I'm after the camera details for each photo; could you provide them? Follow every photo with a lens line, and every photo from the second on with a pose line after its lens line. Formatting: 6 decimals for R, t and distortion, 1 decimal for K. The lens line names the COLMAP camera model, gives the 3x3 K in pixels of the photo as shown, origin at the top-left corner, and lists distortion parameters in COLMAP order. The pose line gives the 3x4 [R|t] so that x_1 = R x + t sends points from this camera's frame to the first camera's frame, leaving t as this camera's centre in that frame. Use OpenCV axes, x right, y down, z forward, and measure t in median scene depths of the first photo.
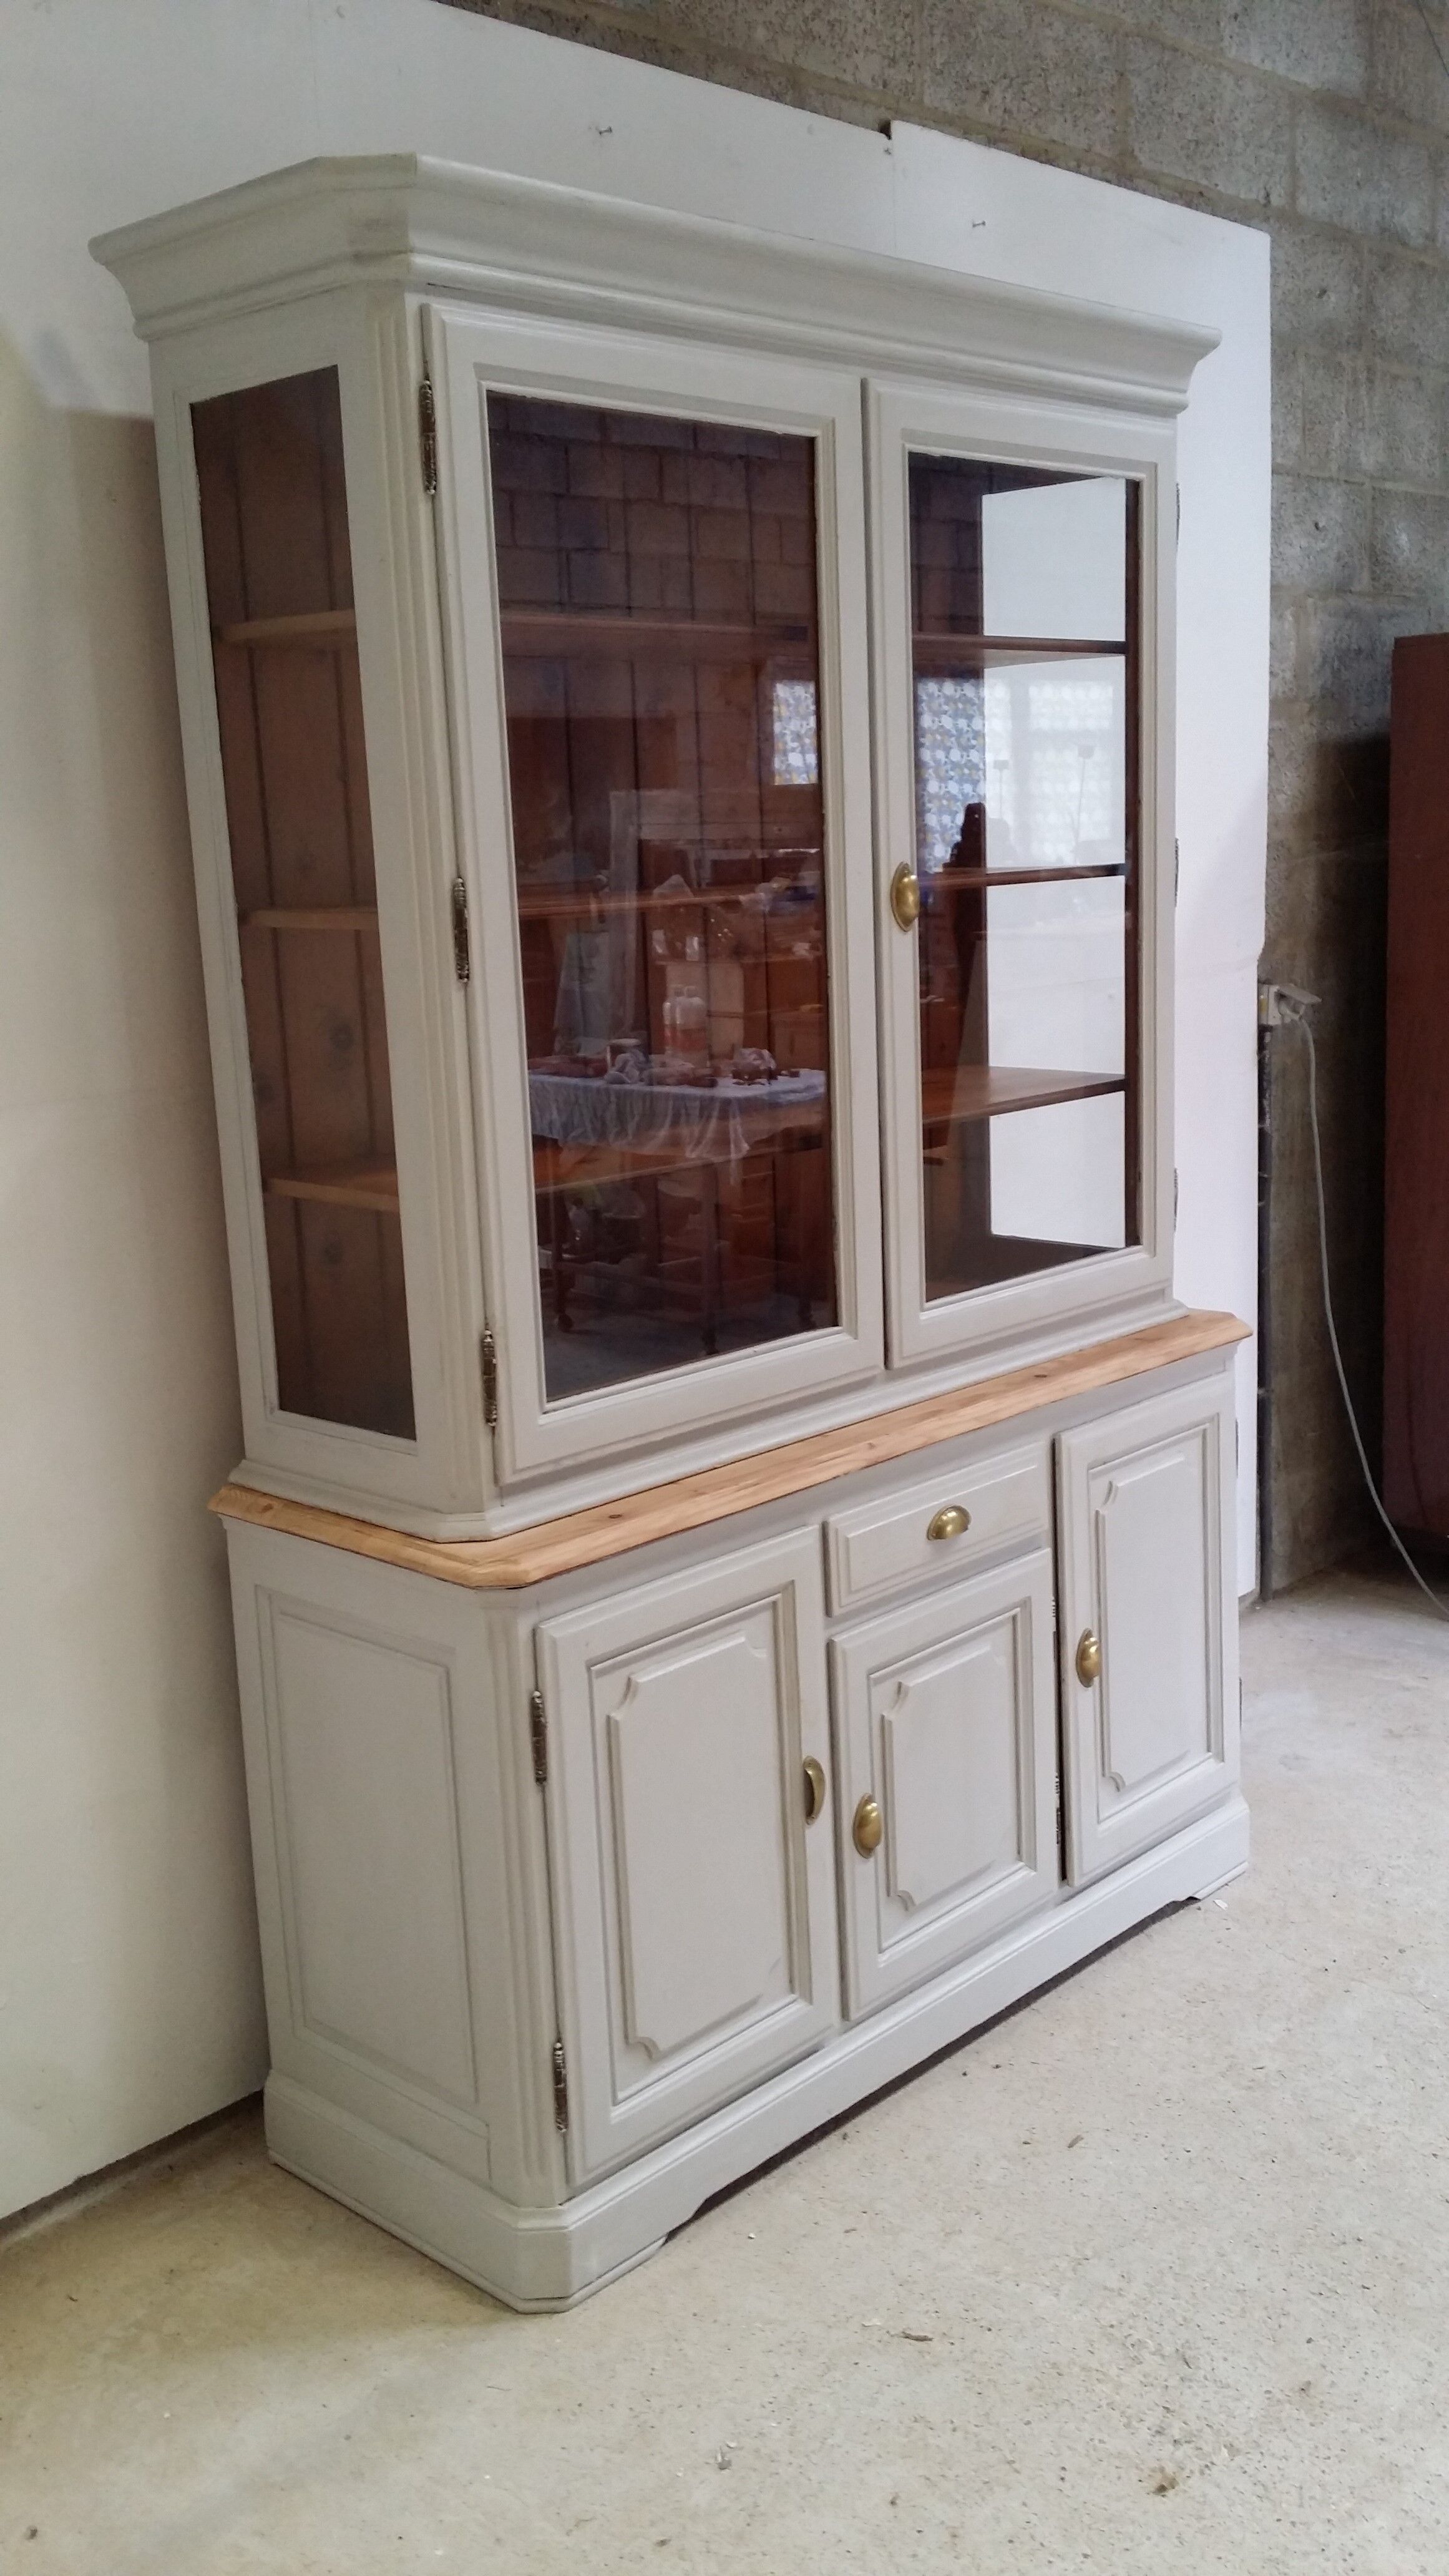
lens RADIAL K [[2341.2, 0, 724.5], [0, 2341.2, 1288.0], [0, 0, 1]] dist [0.045202, -0.104364]
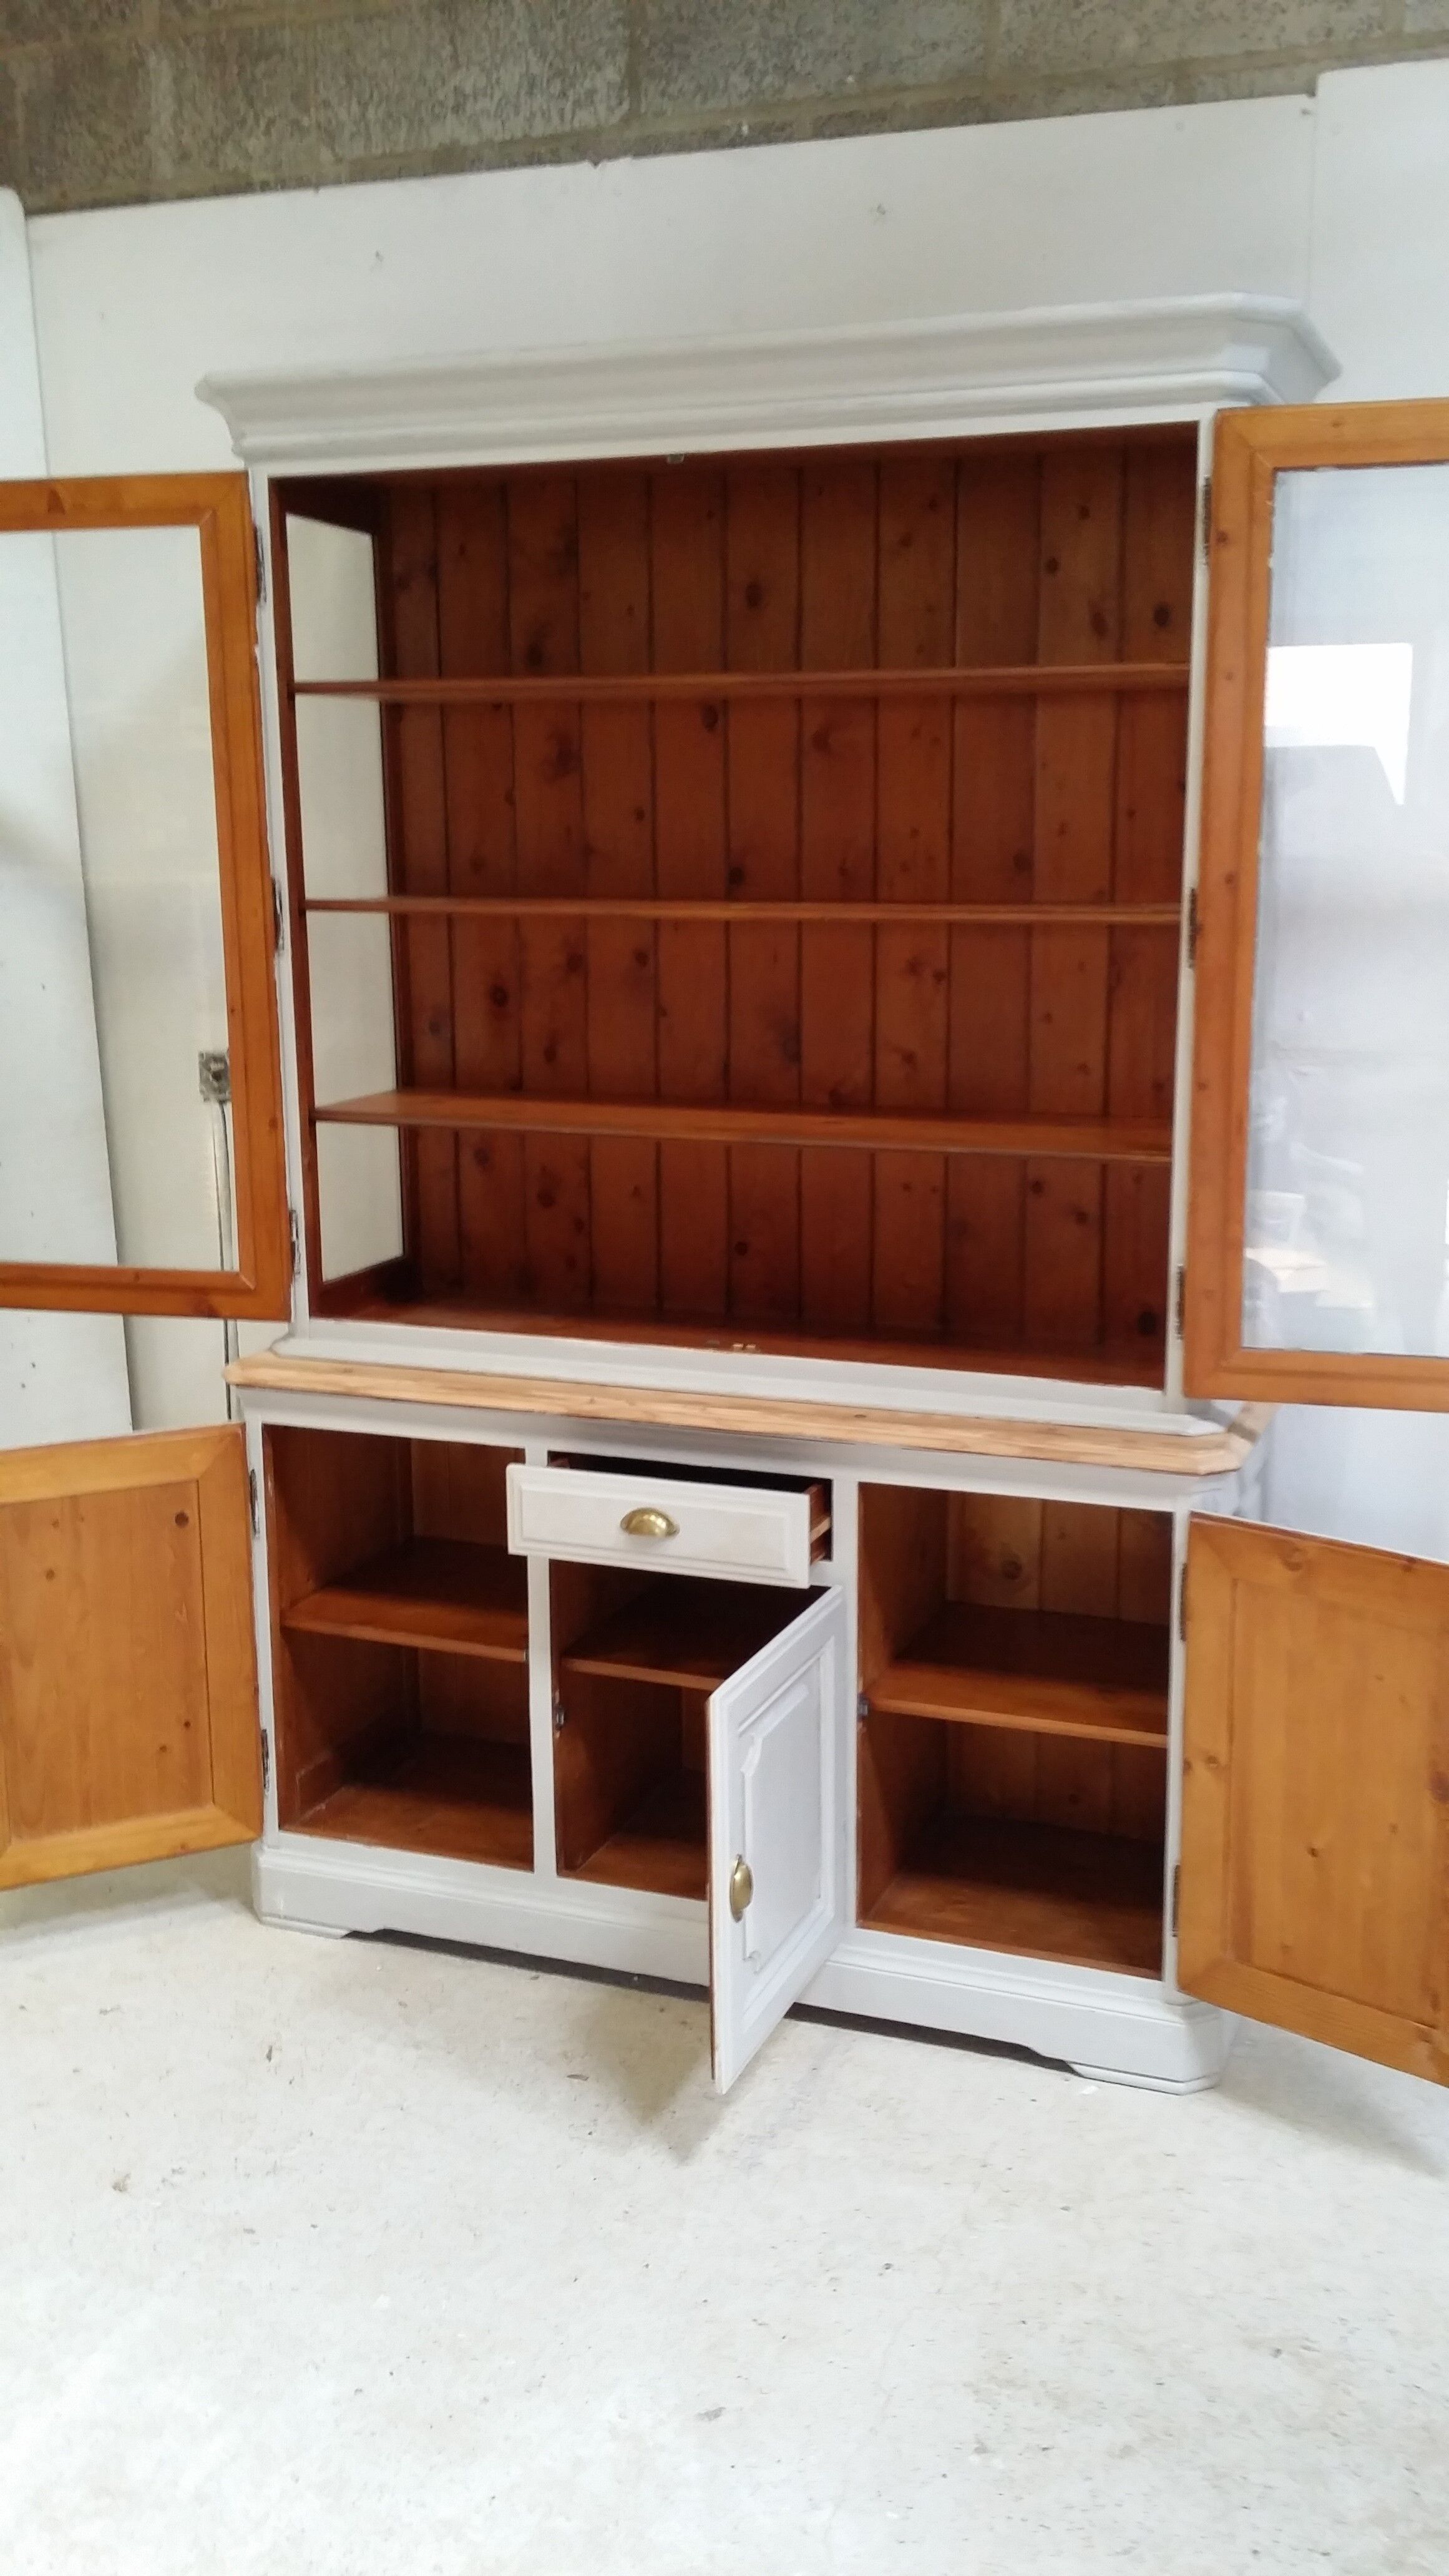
lens RADIAL K [[2329.3, 0, 762.4], [0, 2329.3, 1283.0], [0, 0, 1]] dist [0.052471, -0.130438]
pose [[0.380873, 0.214384, -0.899431, 1.023421], [-0.193109, 0.969741, 0.149369, -0.161190], [0.904237, 0.116797, 0.410747, 0.566200]]
